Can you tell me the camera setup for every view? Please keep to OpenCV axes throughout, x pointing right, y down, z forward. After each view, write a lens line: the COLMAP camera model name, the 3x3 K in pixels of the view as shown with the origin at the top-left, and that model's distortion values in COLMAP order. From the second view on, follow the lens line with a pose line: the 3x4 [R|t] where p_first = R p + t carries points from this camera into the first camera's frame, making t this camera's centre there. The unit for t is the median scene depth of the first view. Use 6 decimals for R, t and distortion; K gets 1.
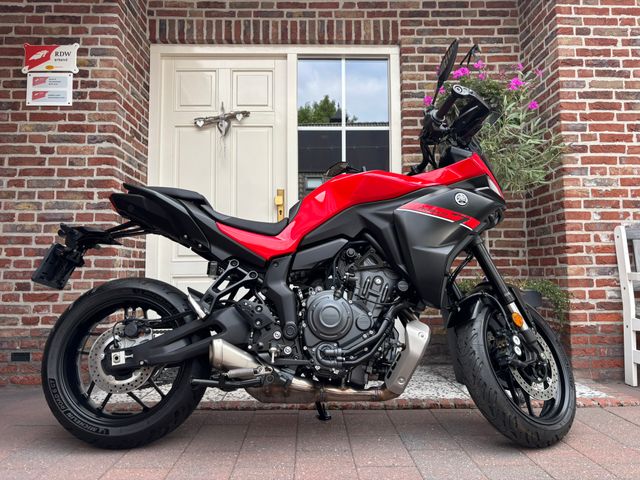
lens RADIAL K [[491.0, 0, 307.6], [0, 491.0, 234.8], [0, 0, 1]] dist [0.031782, -0.050781]
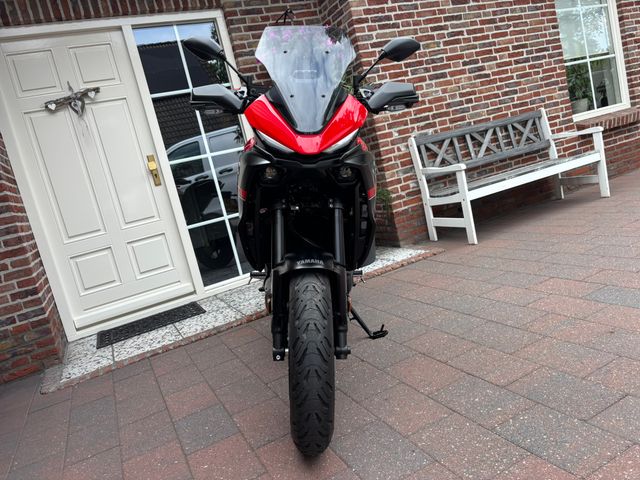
lens RADIAL K [[491.0, 0, 316.9], [0, 491.0, 231.9], [0, 0, 1]] dist [0.031782, -0.050781]
pose [[0.884498, -0.260217, 0.387235, -0.235584], [0.191906, 0.959463, 0.206406, -0.101010], [-0.425248, -0.108253, 0.898580, -0.205090]]
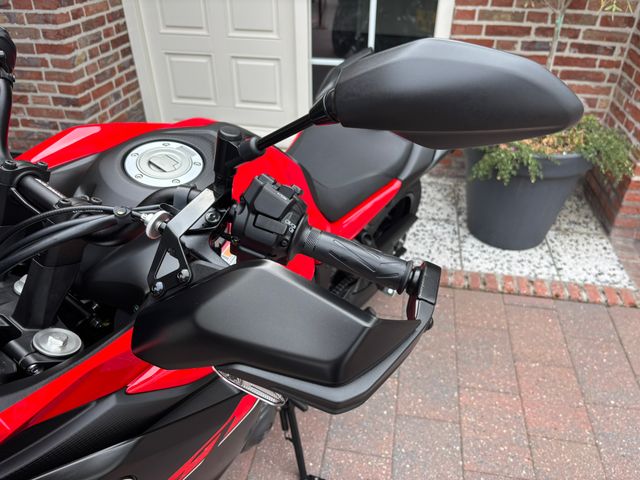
lens RADIAL K [[491.0, 0, 324.8], [0, 491.0, 233.4], [0, 0, 1]] dist [0.031782, -0.050781]
pose [[0.982762, 0.108360, -0.149791, 0.179125], [0.008879, 0.781621, 0.623691, -0.229923], [0.184663, -0.614269, 0.767185, 0.258029]]
